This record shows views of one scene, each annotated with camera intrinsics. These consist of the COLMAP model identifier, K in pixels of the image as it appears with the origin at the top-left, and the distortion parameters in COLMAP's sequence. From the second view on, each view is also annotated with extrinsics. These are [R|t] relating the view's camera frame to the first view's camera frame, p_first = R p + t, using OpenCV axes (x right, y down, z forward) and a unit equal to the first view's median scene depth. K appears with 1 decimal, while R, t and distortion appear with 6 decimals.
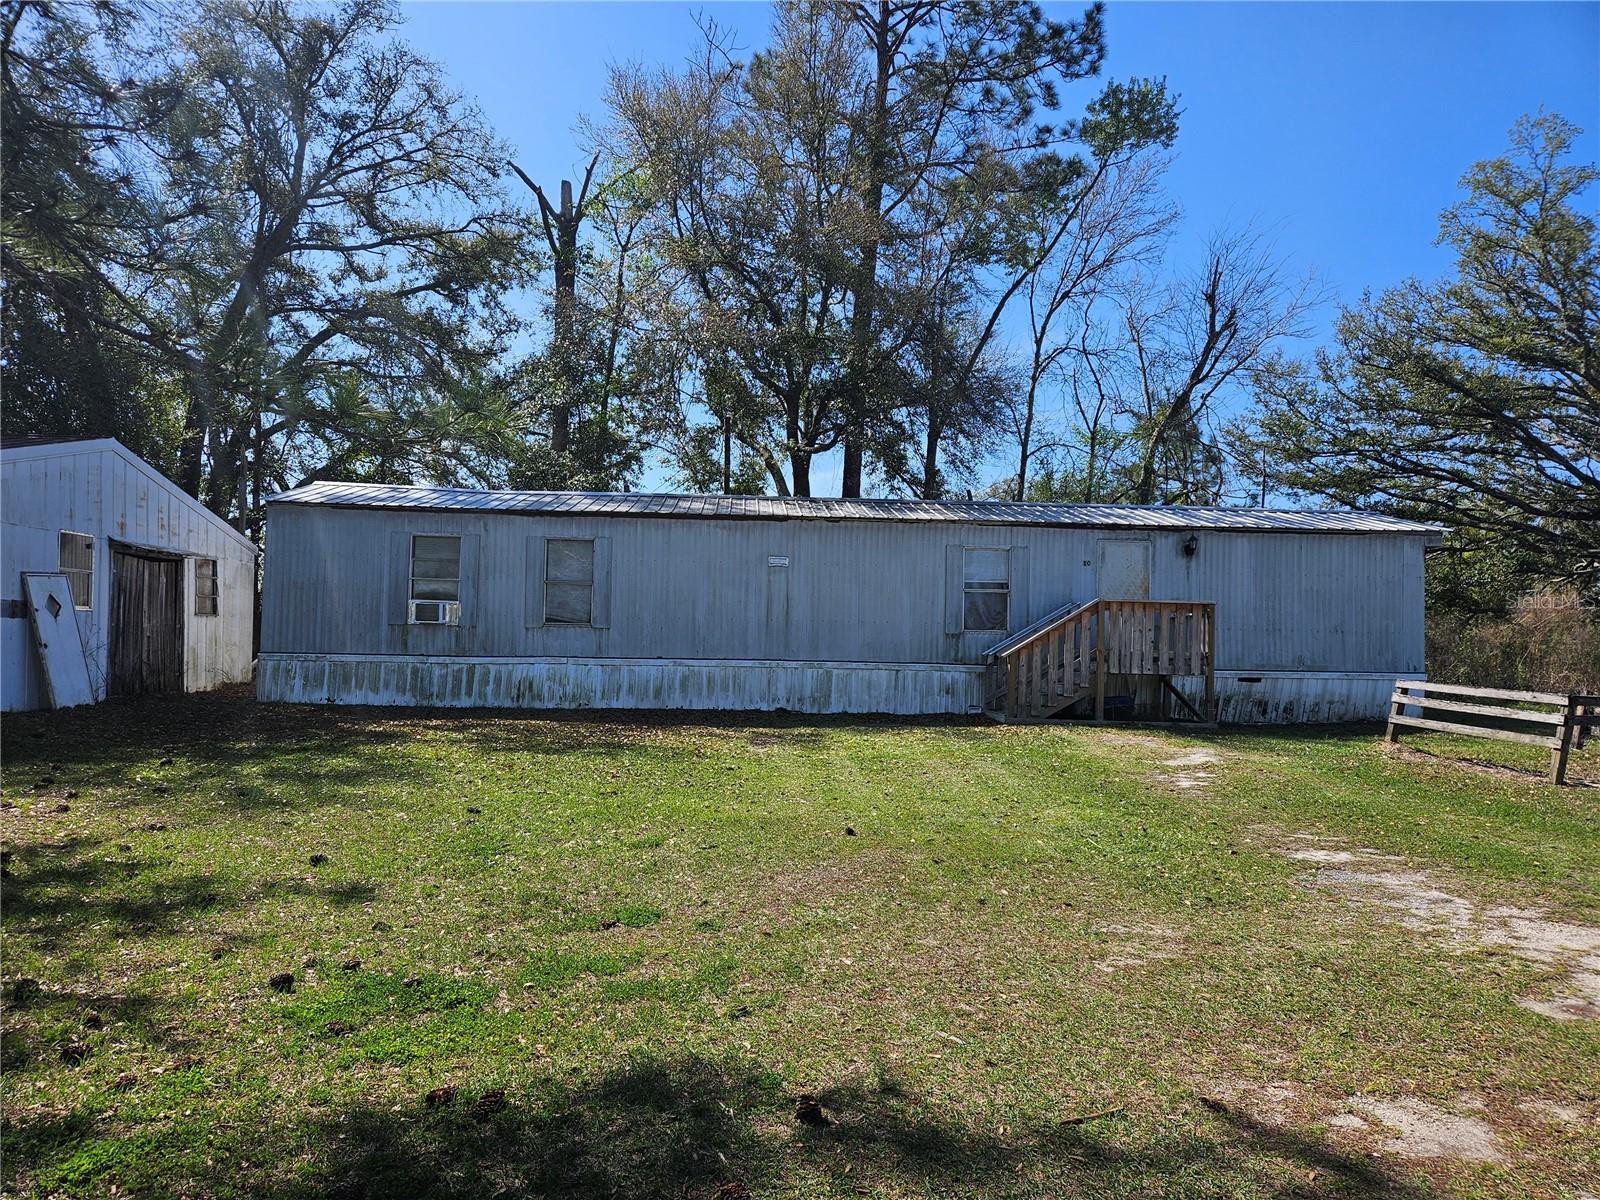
lens RADIAL K [[1074.5, 0, 794.0], [0, 1074.5, 629.7], [0, 0, 1]] dist [0.078433, -0.075034]
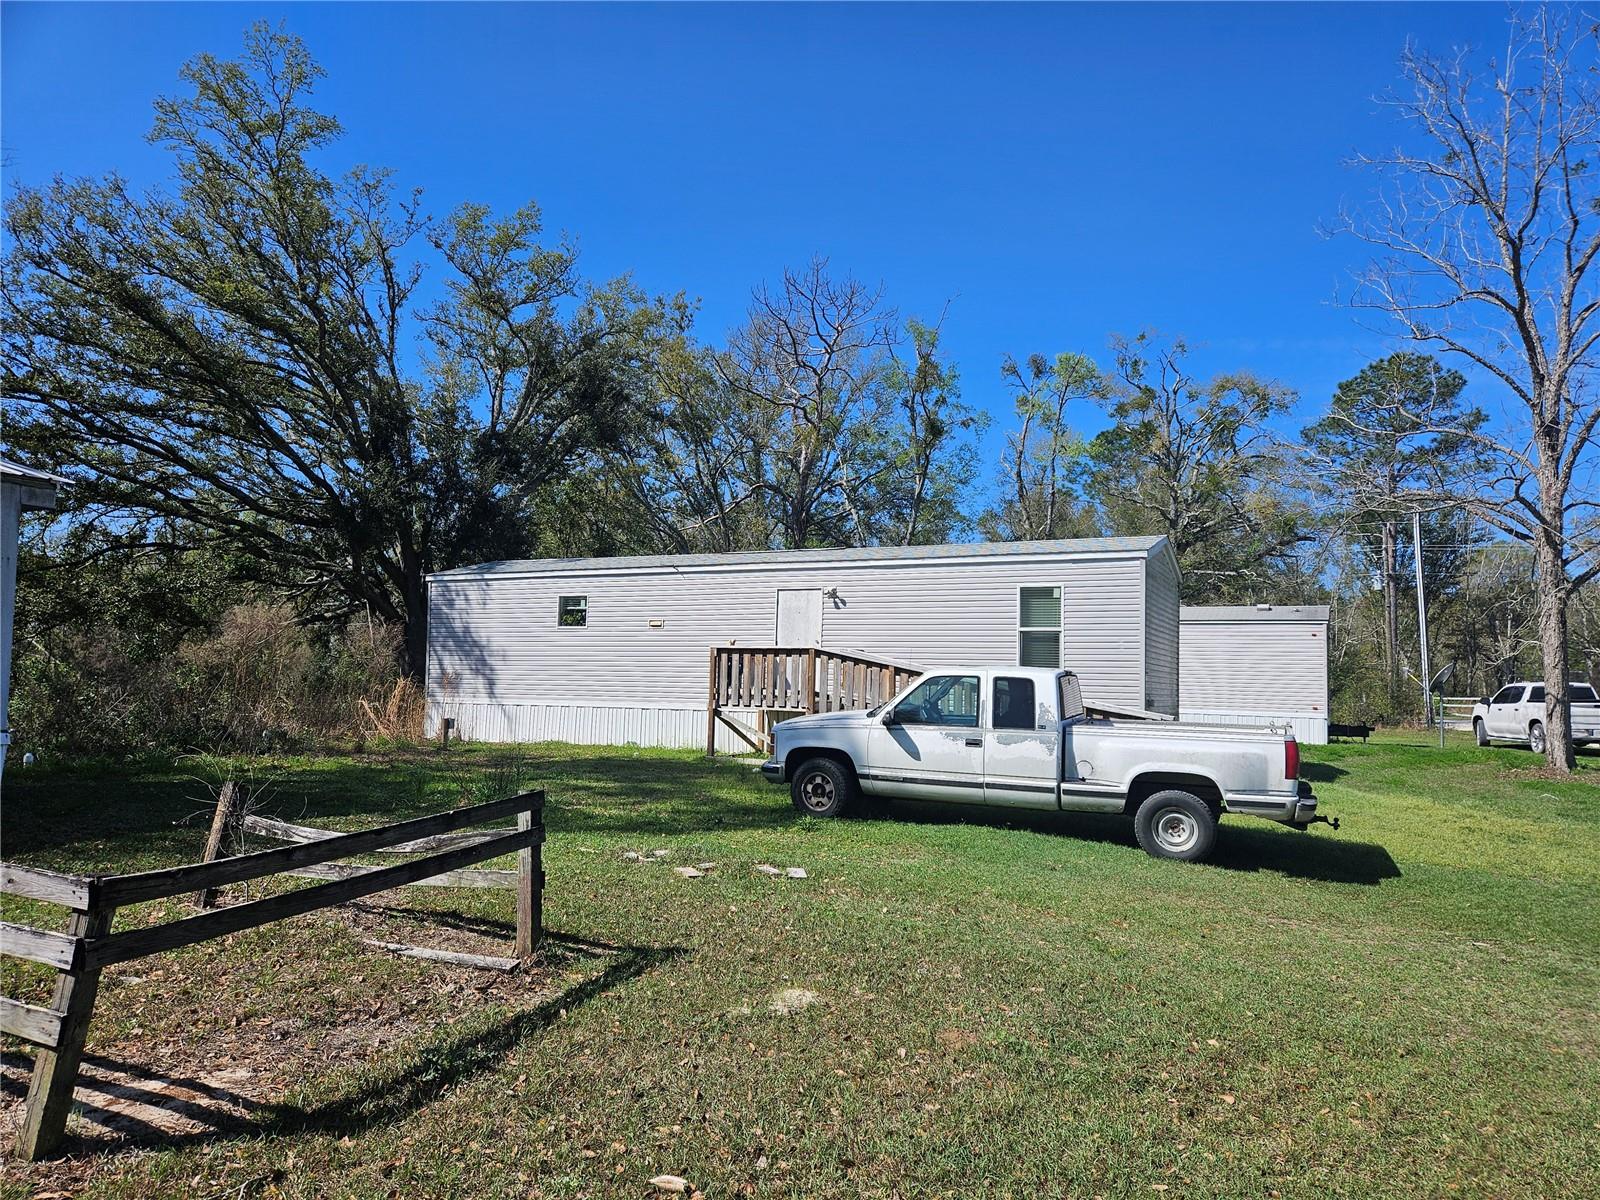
lens RADIAL K [[1074.5, 0, 794.0], [0, 1074.5, 629.7], [0, 0, 1]] dist [0.078433, -0.075034]
pose [[0.517592, 0.039261, 0.854727, 0.180297], [-0.031166, 0.999149, -0.027023, -0.005303], [-0.855060, -0.012651, 0.518375, 0.218920]]
